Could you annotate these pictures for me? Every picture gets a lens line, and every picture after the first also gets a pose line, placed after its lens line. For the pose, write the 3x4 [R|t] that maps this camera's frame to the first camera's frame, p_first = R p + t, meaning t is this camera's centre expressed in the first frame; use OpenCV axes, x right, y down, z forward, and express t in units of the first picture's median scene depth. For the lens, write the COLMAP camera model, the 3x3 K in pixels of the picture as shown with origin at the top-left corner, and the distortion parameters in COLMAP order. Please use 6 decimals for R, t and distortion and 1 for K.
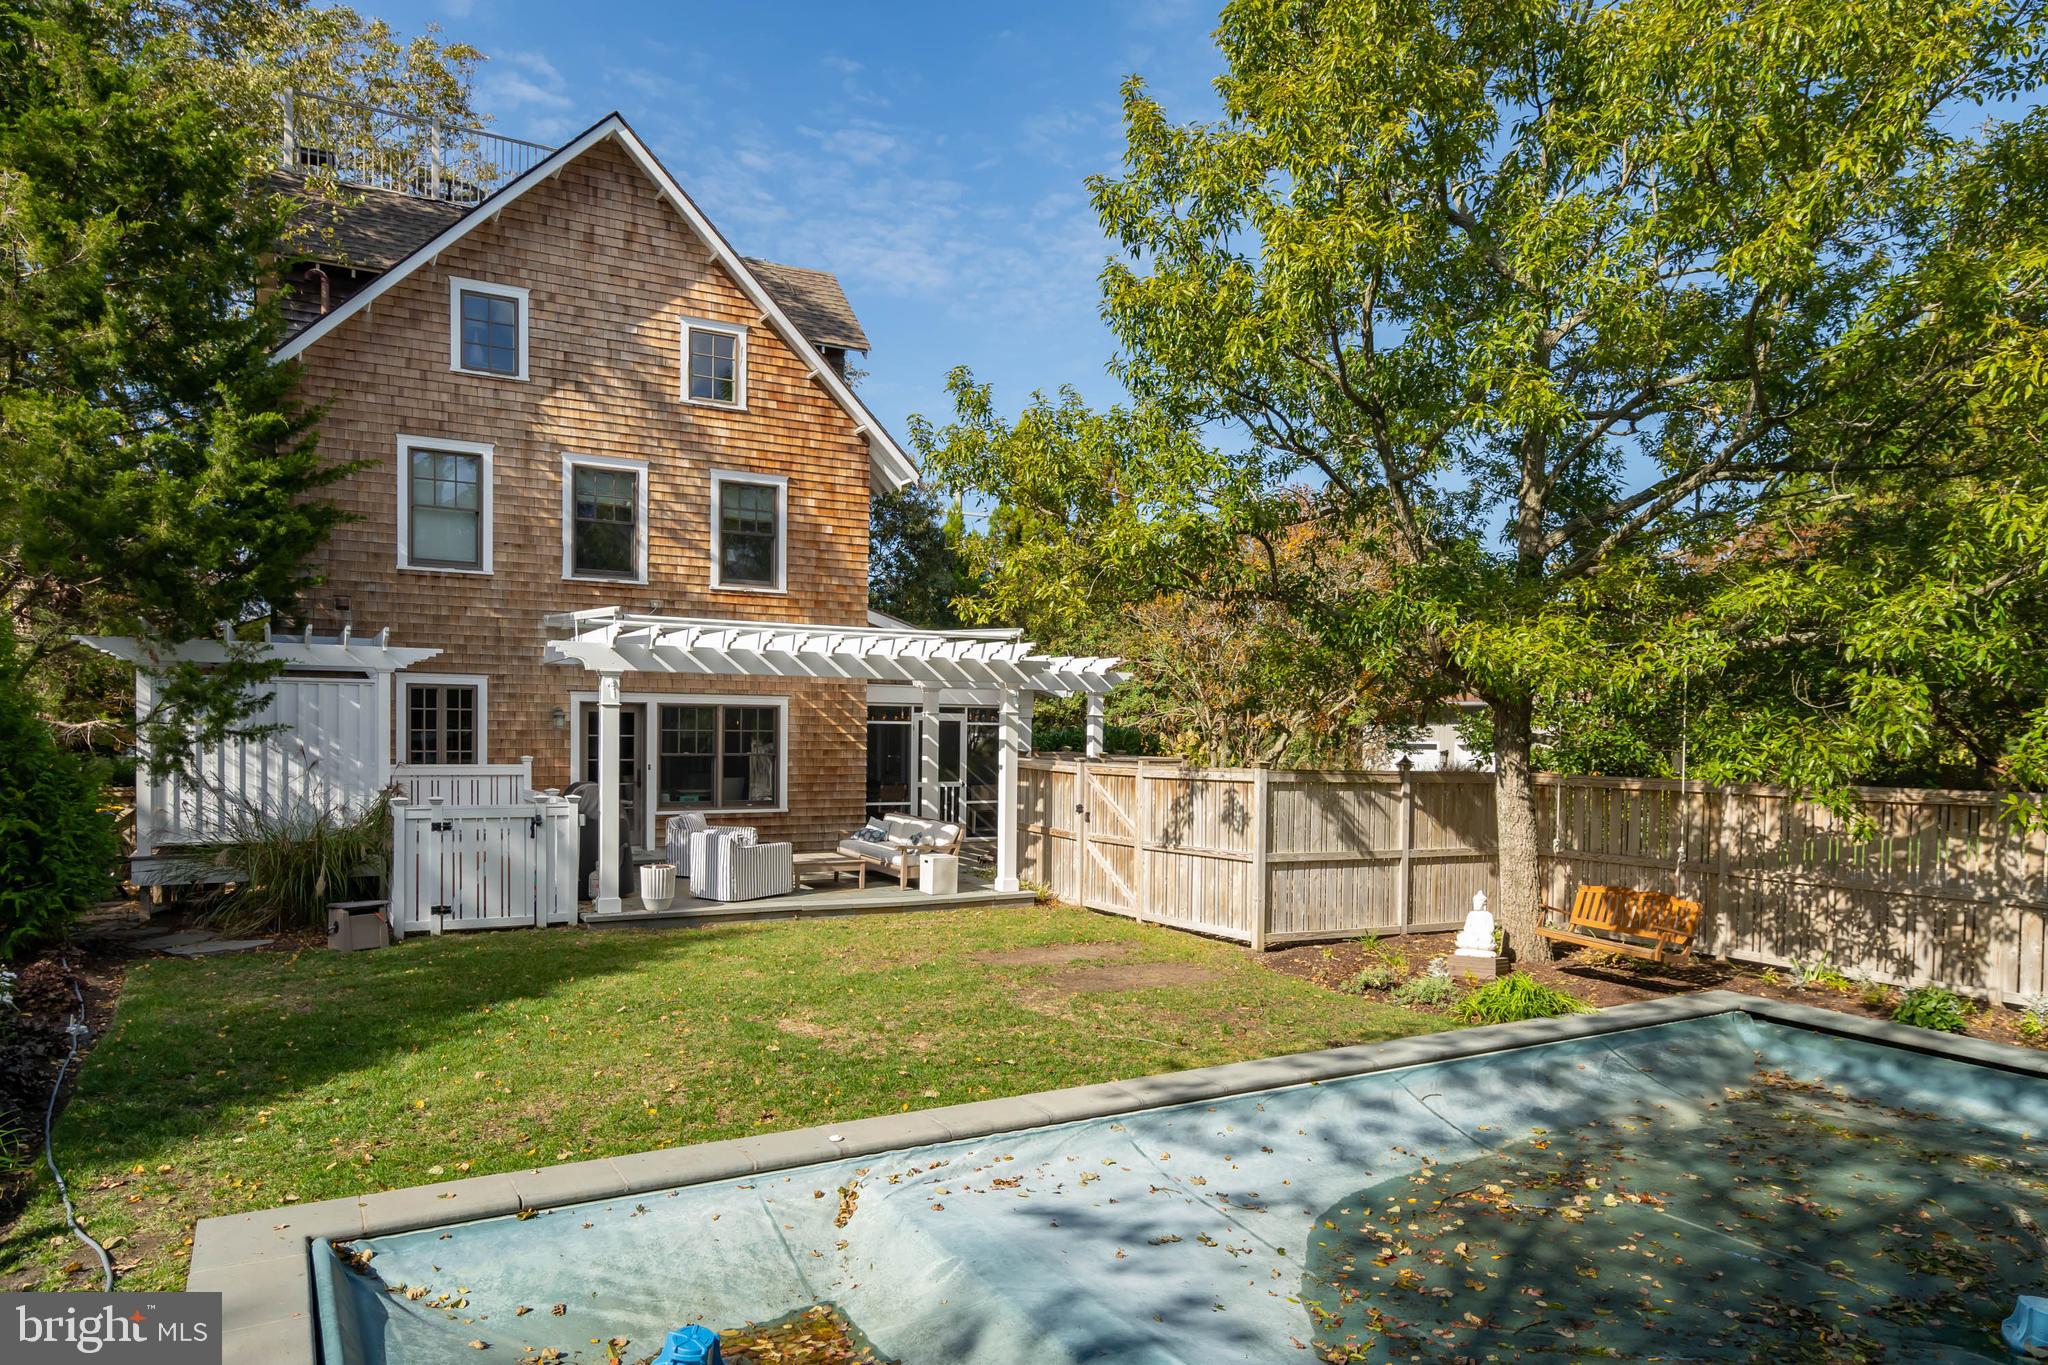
lens RADIAL K [[1287.1, 0, 1024.0], [0, 1287.1, 759.5], [0, 0, 1]] dist [0.003539, 0.001224]
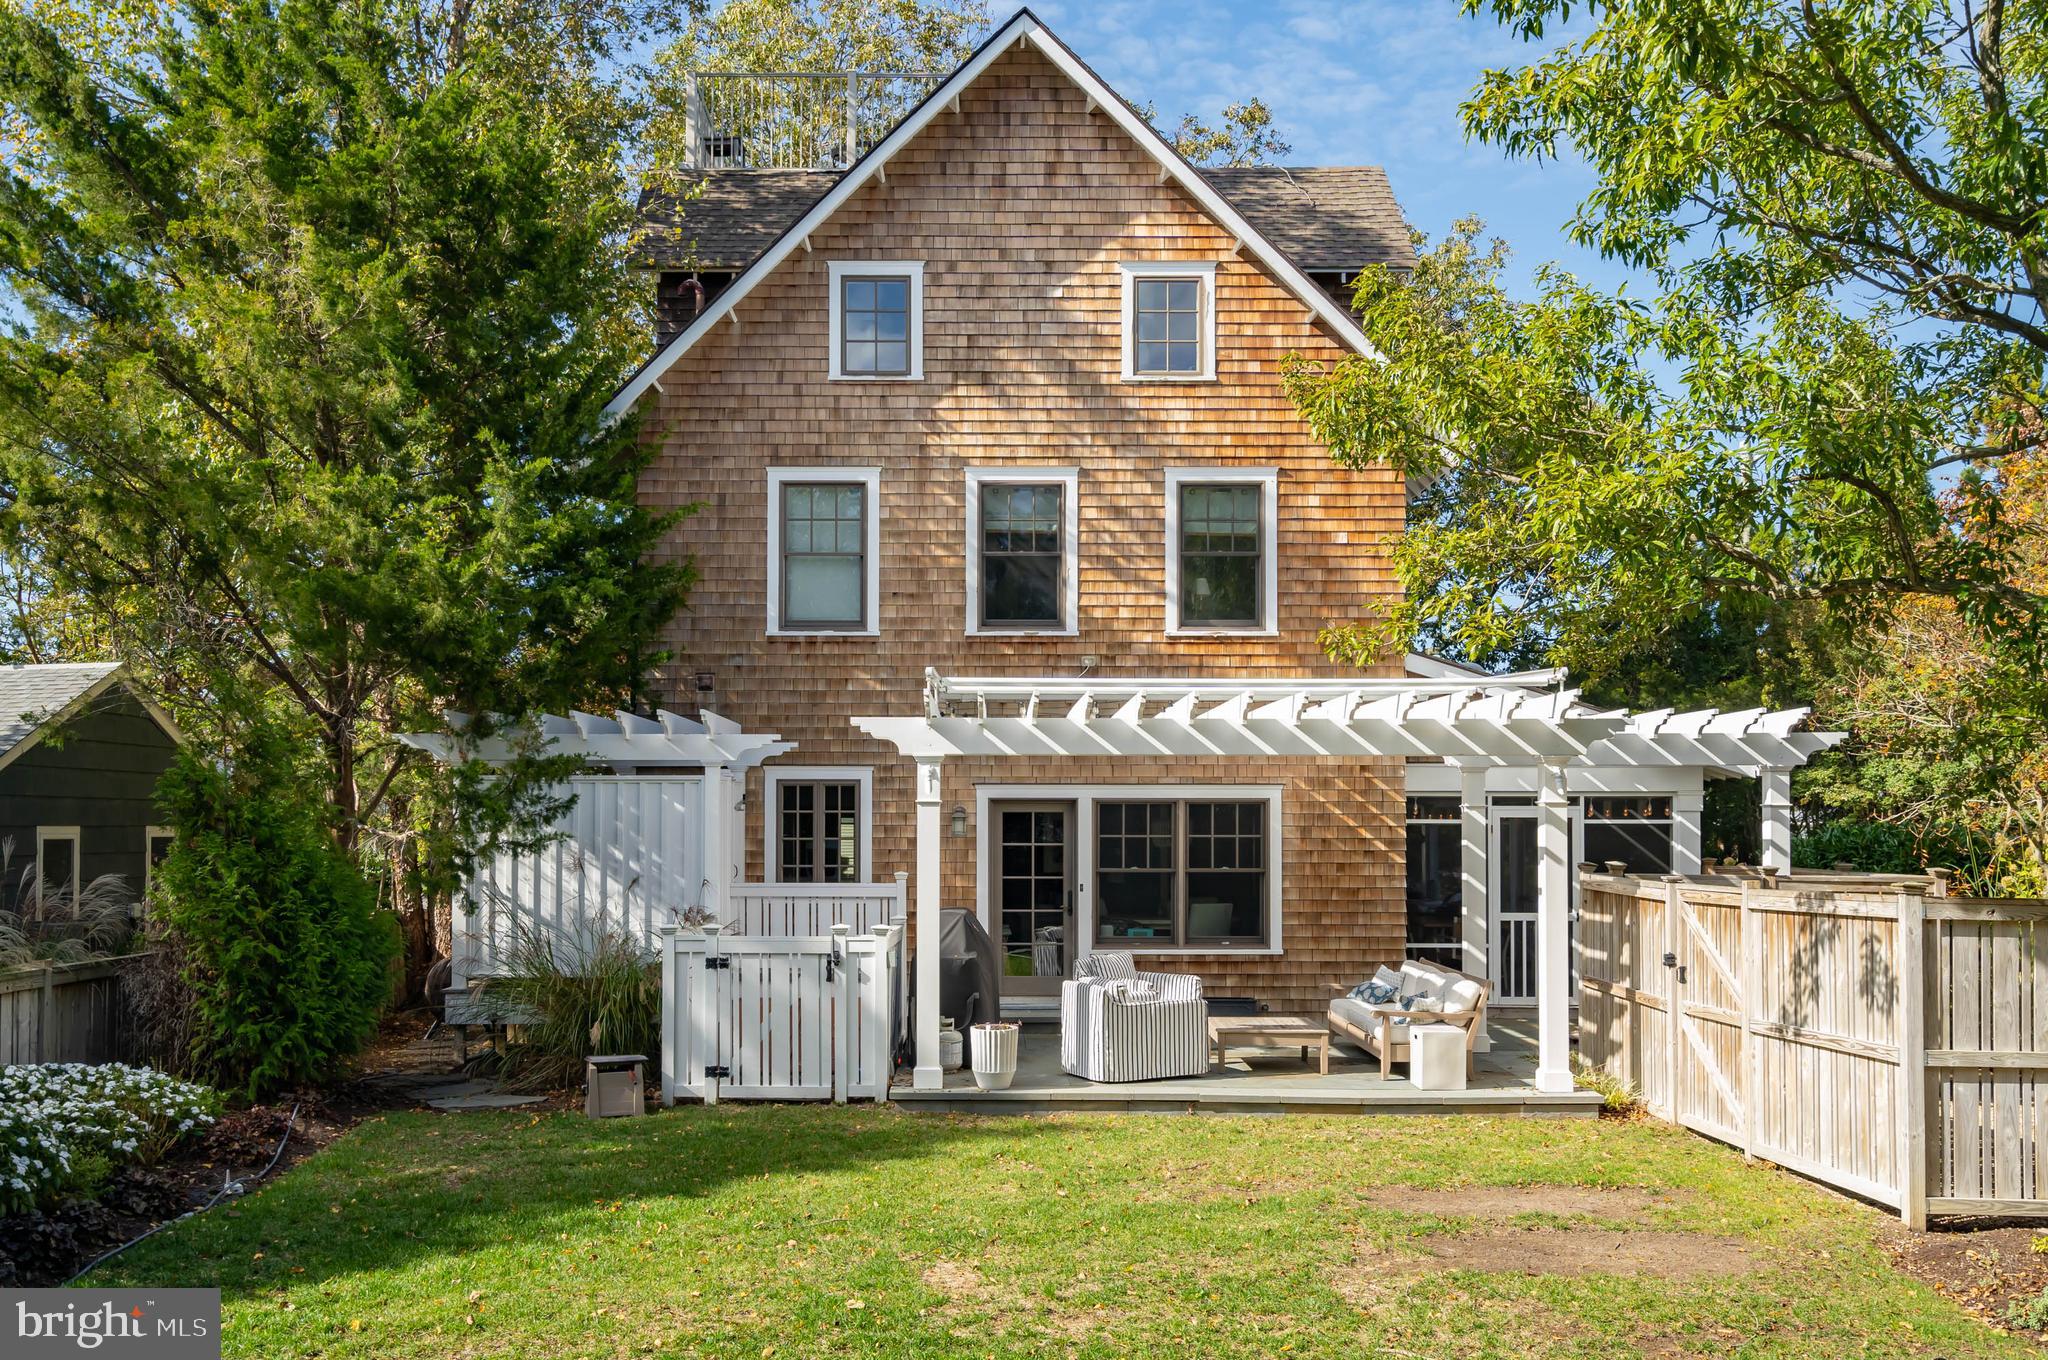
lens RADIAL K [[1807.6, 0, 1017.5], [0, 1807.6, 789.2], [0, 0, 1]] dist [0.005982, 0.005112]
pose [[0.872881, -0.021698, -0.487451, 0.180305], [-0.002327, 0.998814, -0.048628, 0.000123], [0.487928, 0.043581, 0.871795, 0.104665]]
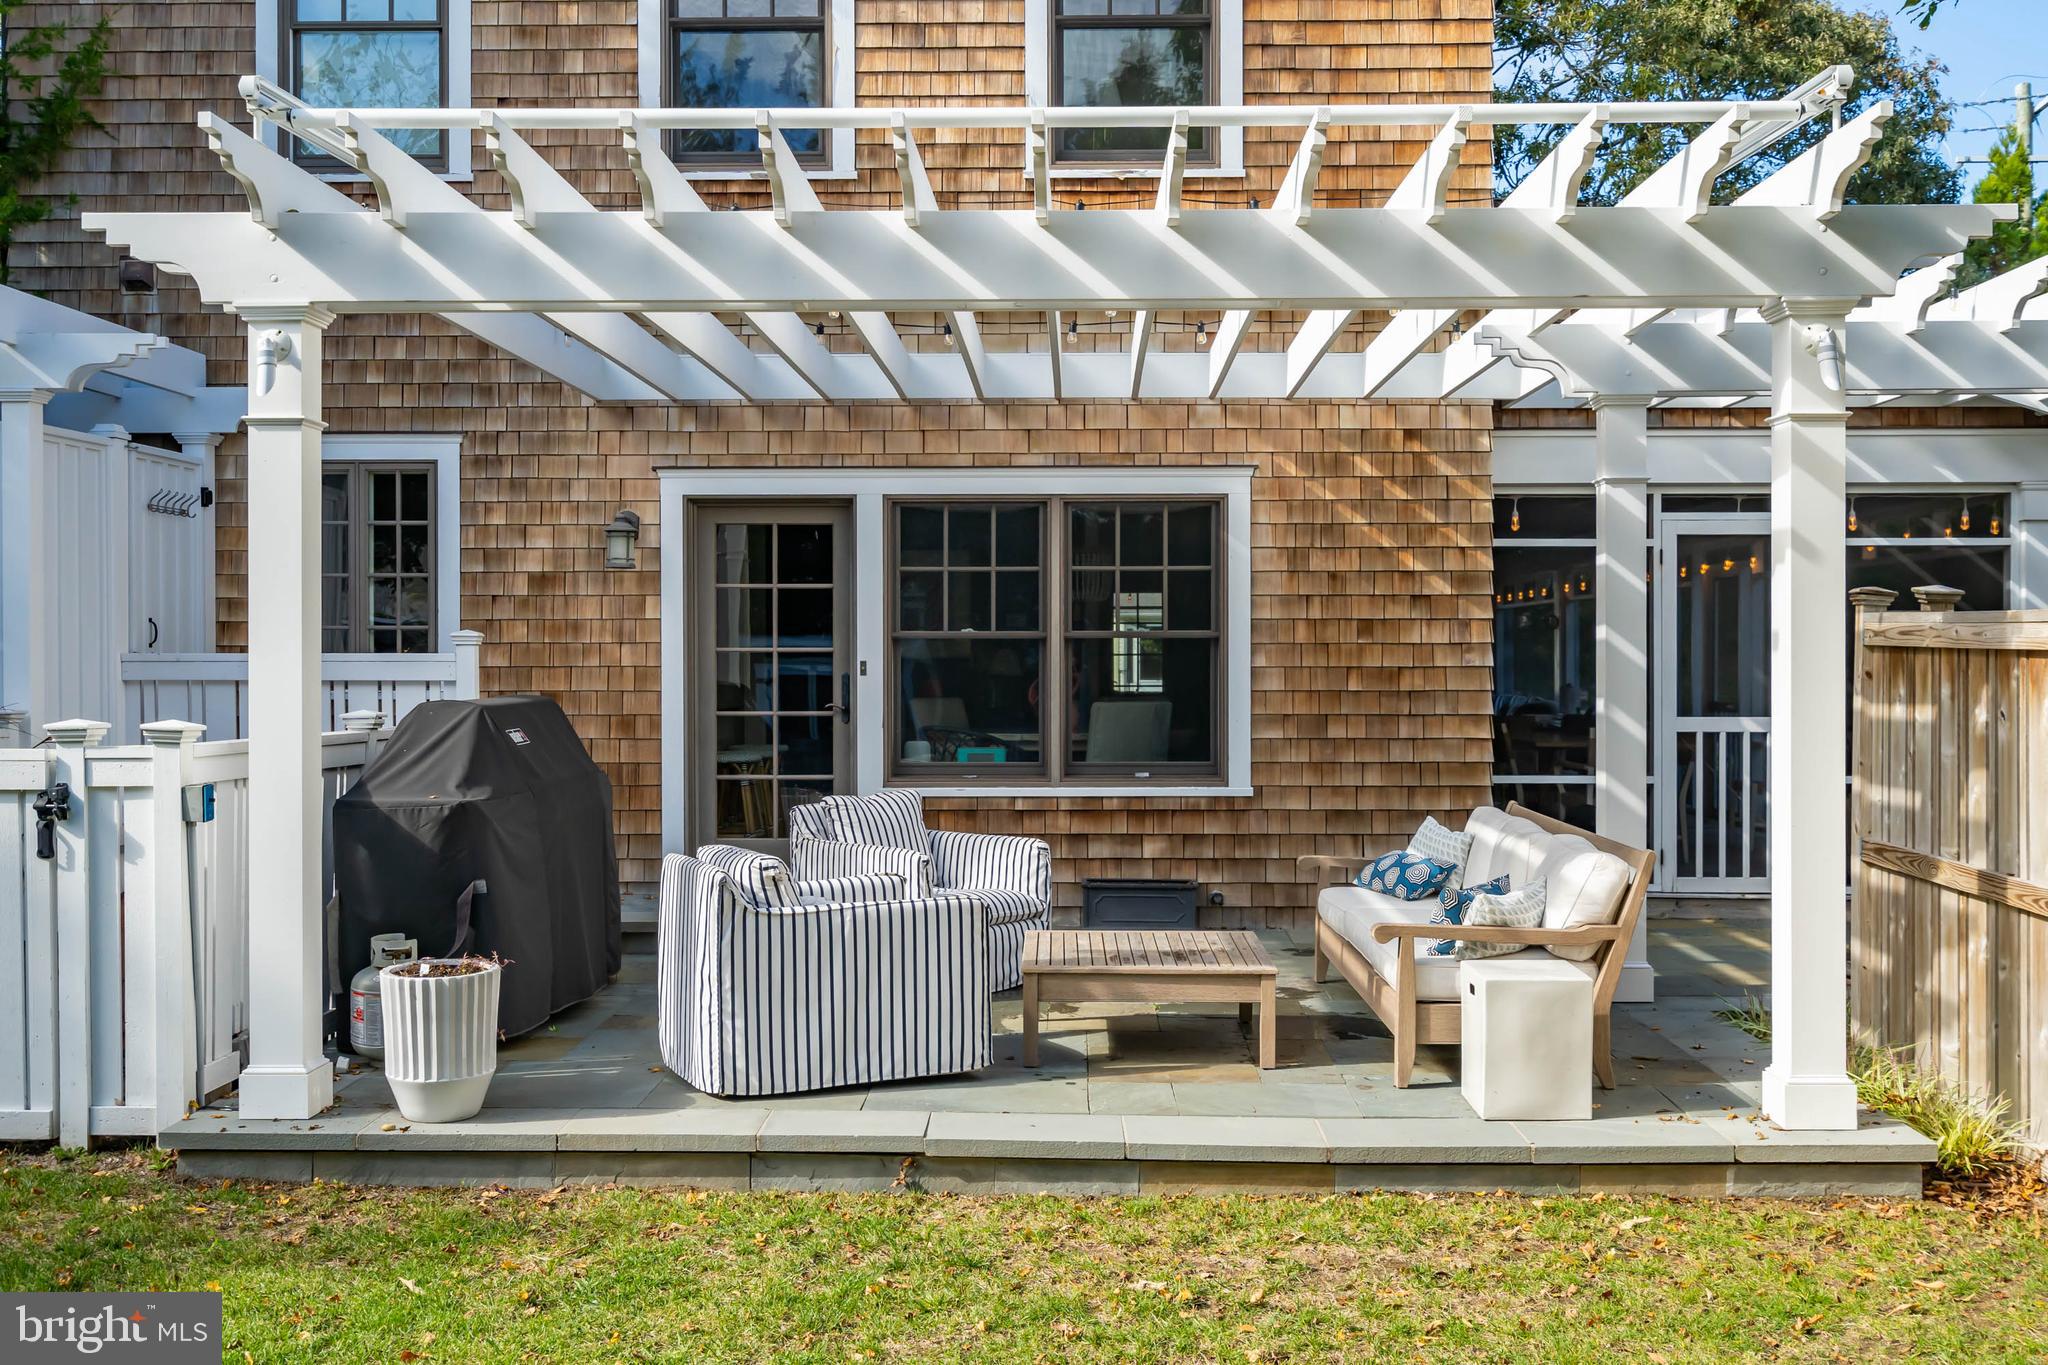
lens RADIAL K [[2009.0, 0, 1091.5], [0, 2009.0, 676.2], [0, 0, 1]] dist [0.006353, 0.009843]
pose [[0.861901, -0.009388, -0.506990, 0.063950], [-0.001391, 0.999781, -0.020878, 0.021401], [0.507075, 0.018700, 0.861699, 0.560161]]
